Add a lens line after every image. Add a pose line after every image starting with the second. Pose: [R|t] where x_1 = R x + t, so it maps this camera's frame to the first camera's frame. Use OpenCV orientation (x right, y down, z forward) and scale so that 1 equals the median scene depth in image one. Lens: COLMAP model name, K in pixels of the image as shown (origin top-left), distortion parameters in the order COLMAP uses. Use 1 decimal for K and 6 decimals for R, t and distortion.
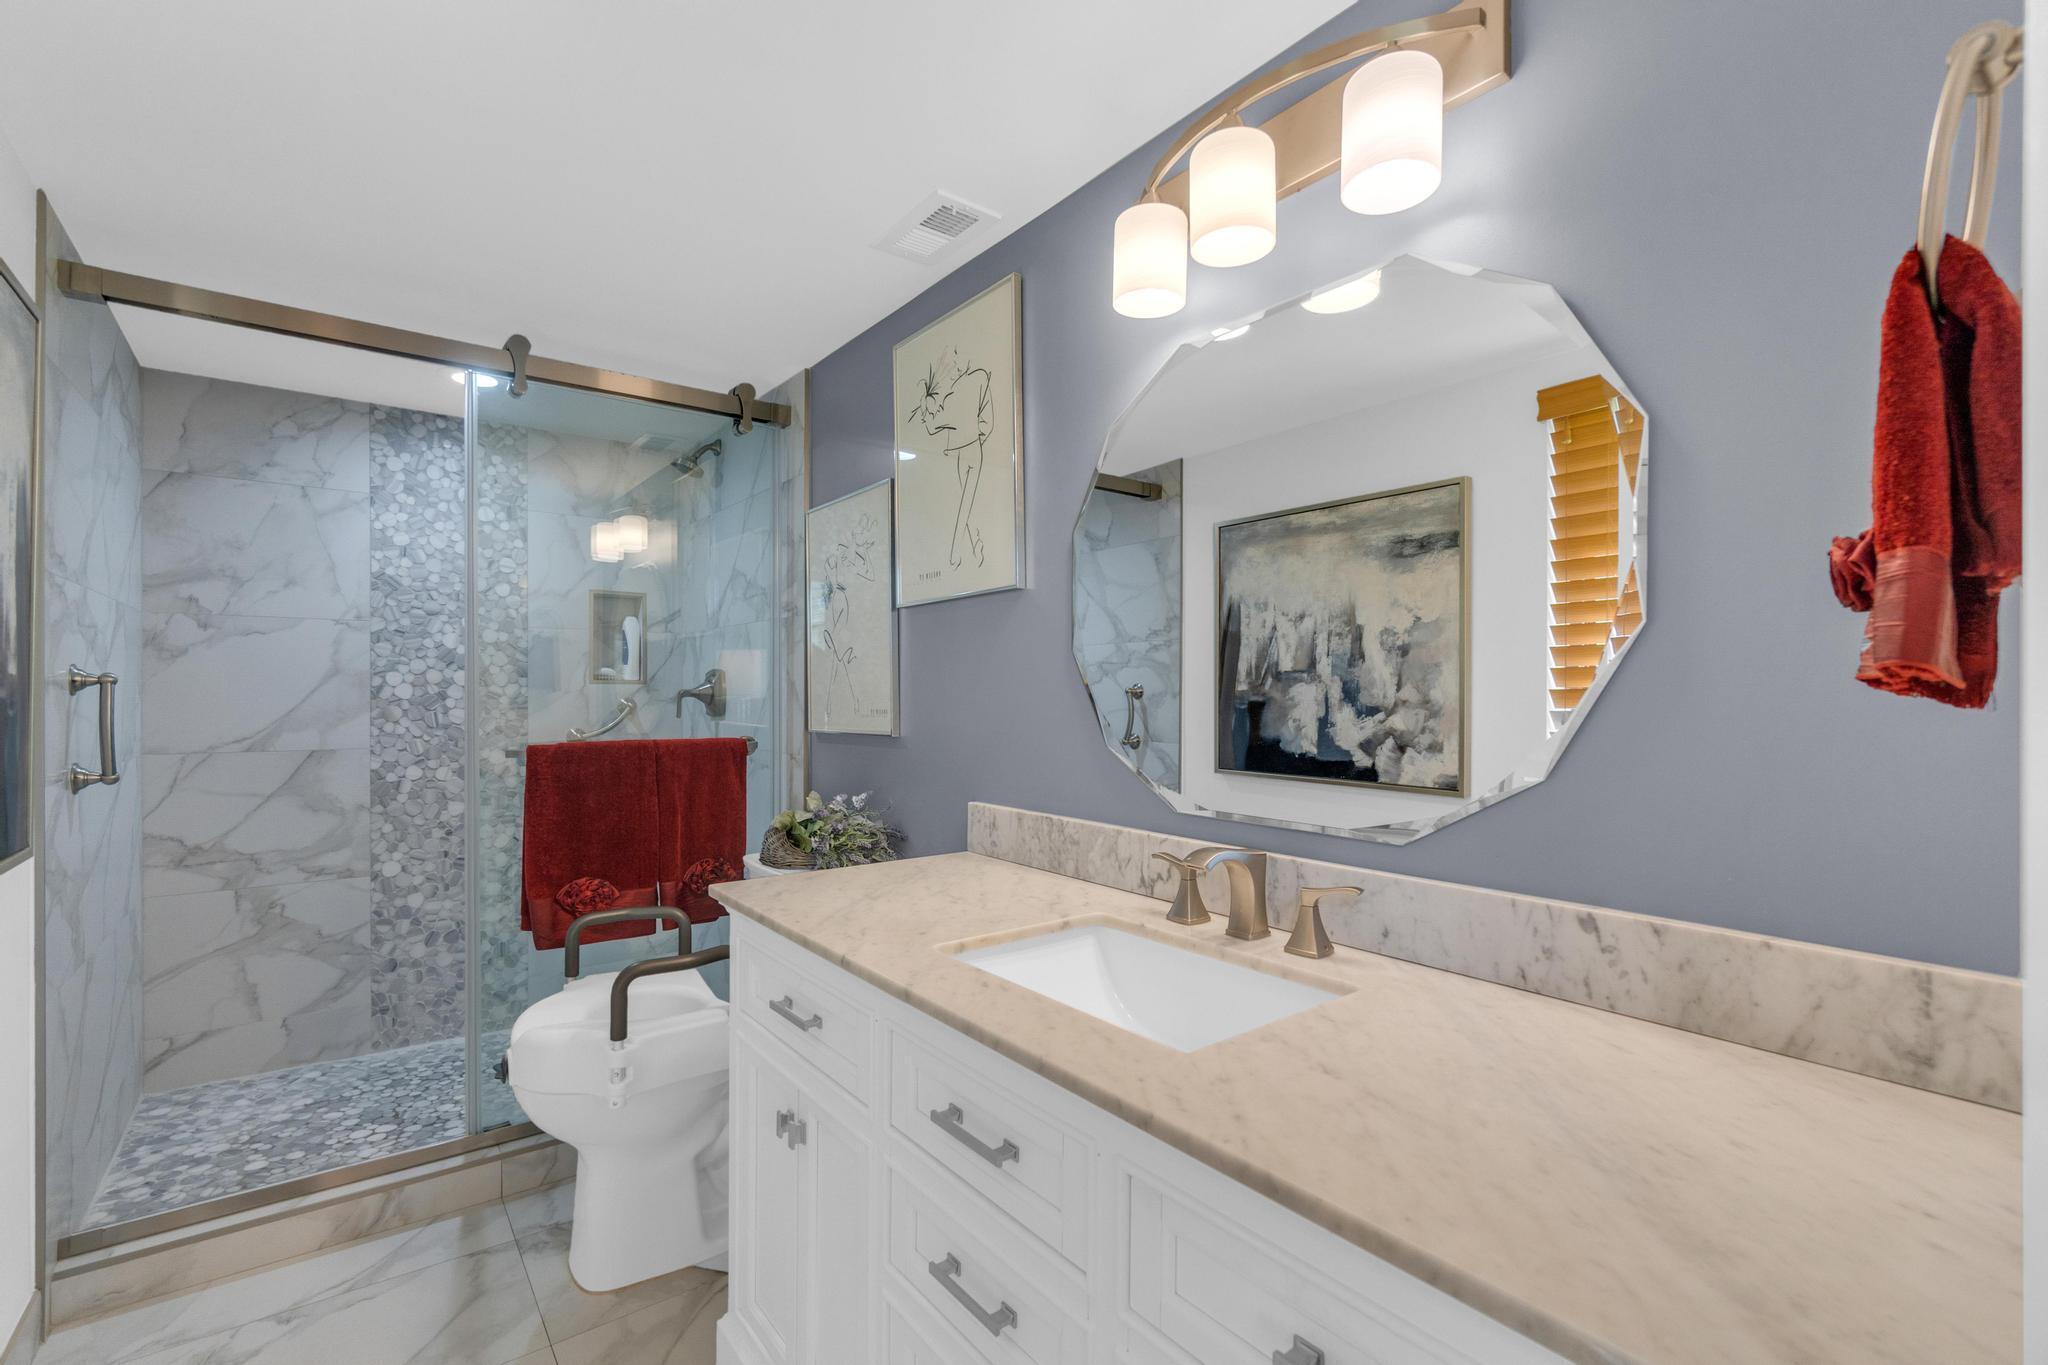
lens RADIAL K [[907.8, 0, 1000.1], [0, 907.8, 700.3], [0, 0, 1]] dist [-0.001466, 0.001476]
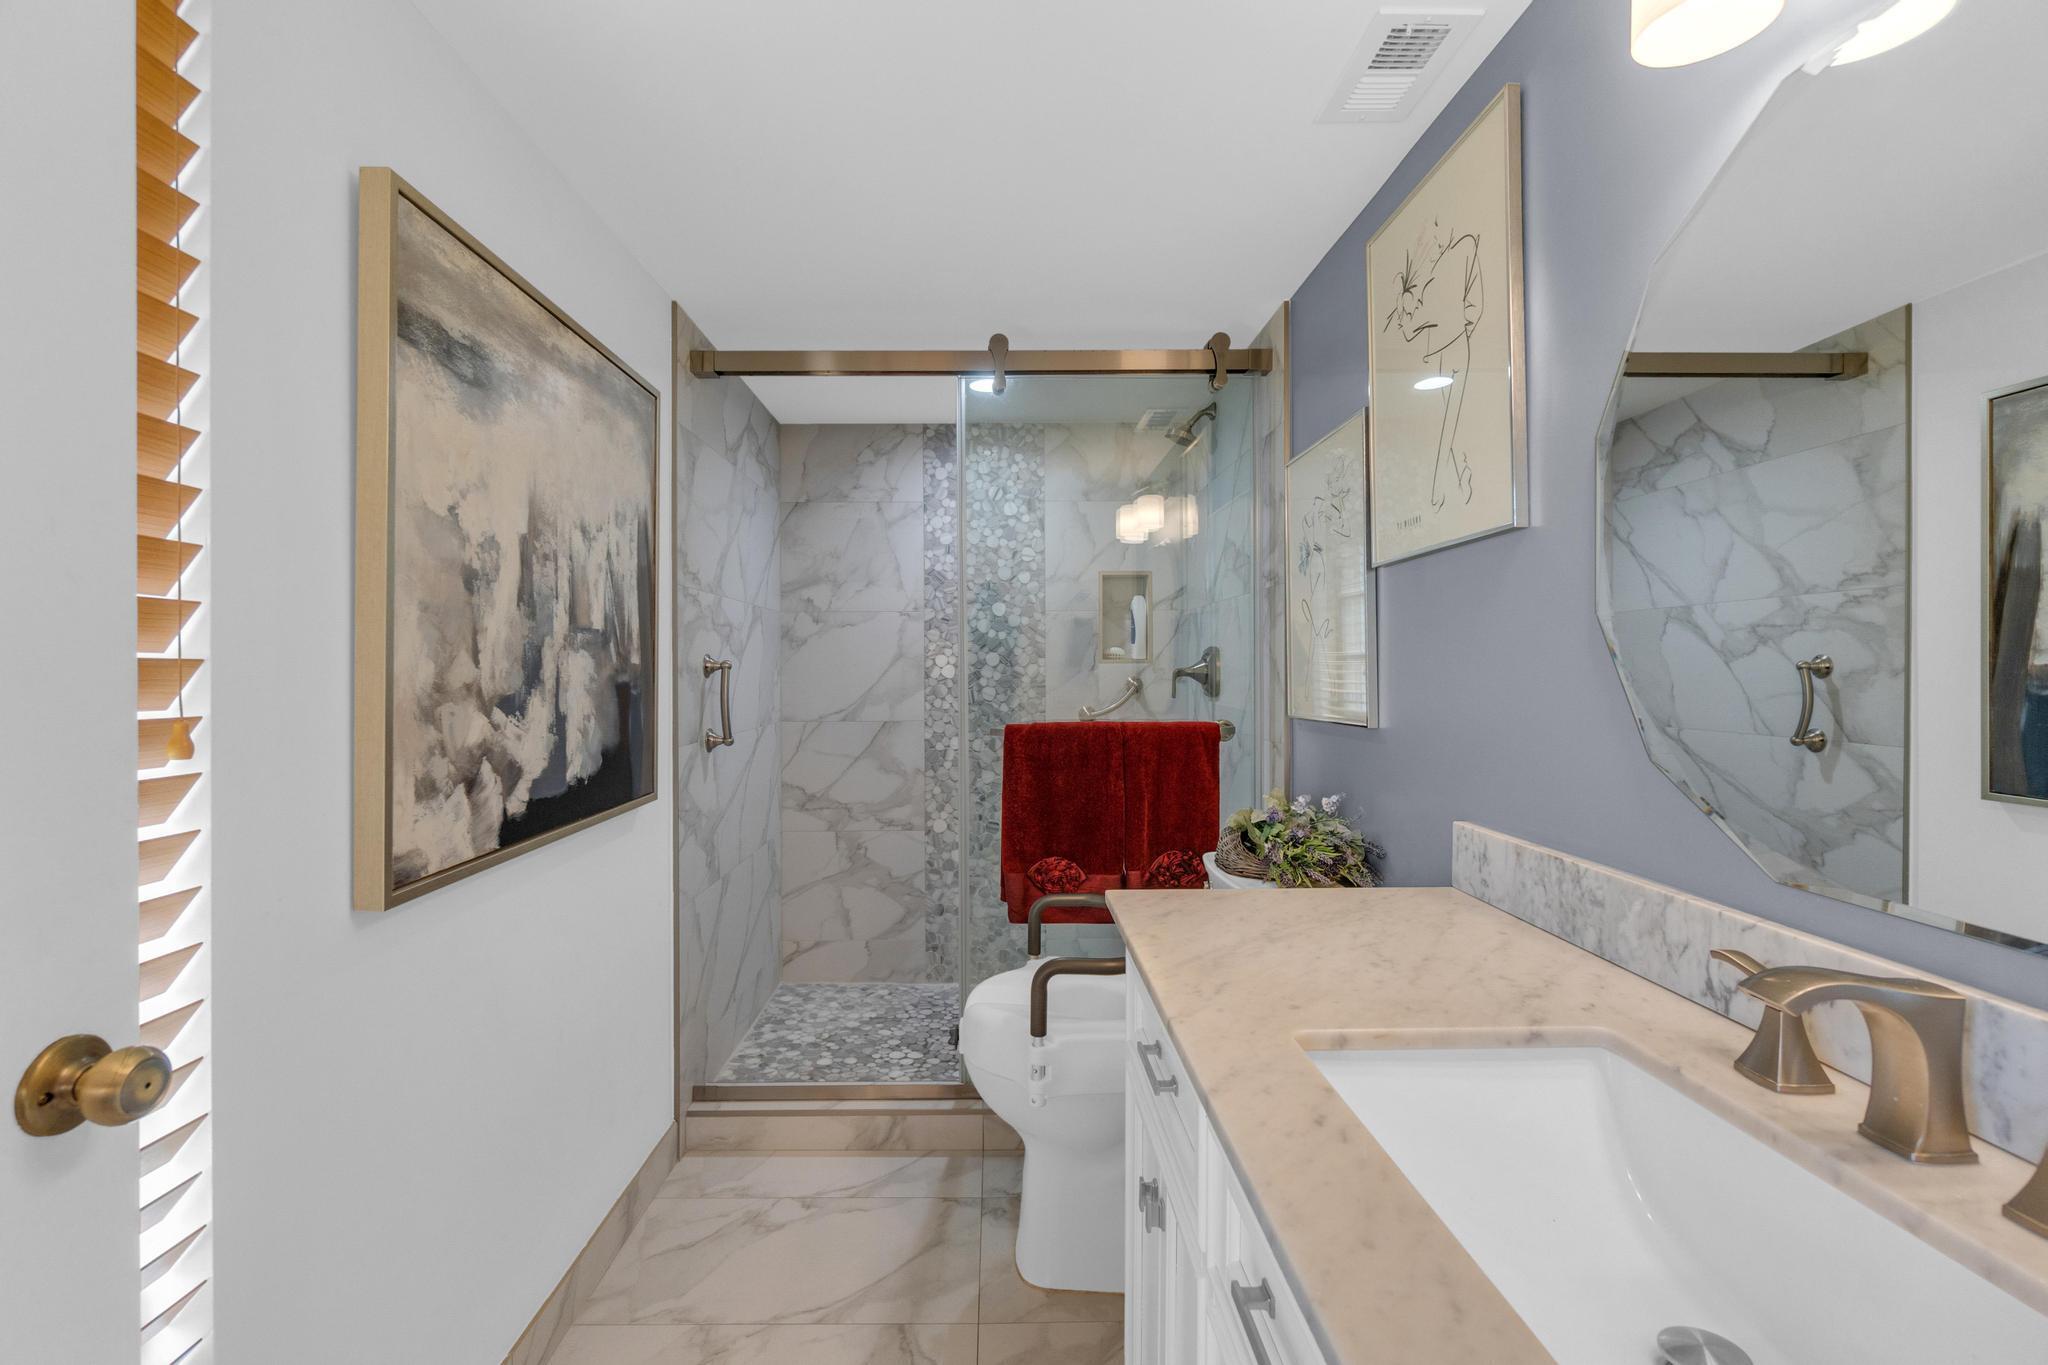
lens RADIAL K [[907.8, 0, 994.7], [0, 907.8, 675.4], [0, 0, 1]] dist [-0.001466, 0.001476]
pose [[0.806886, -0.001130, -0.590706, 0.087966], [0.001702, 0.999998, 0.000411, -0.007457], [0.590704, -0.001337, 0.806887, 0.151724]]
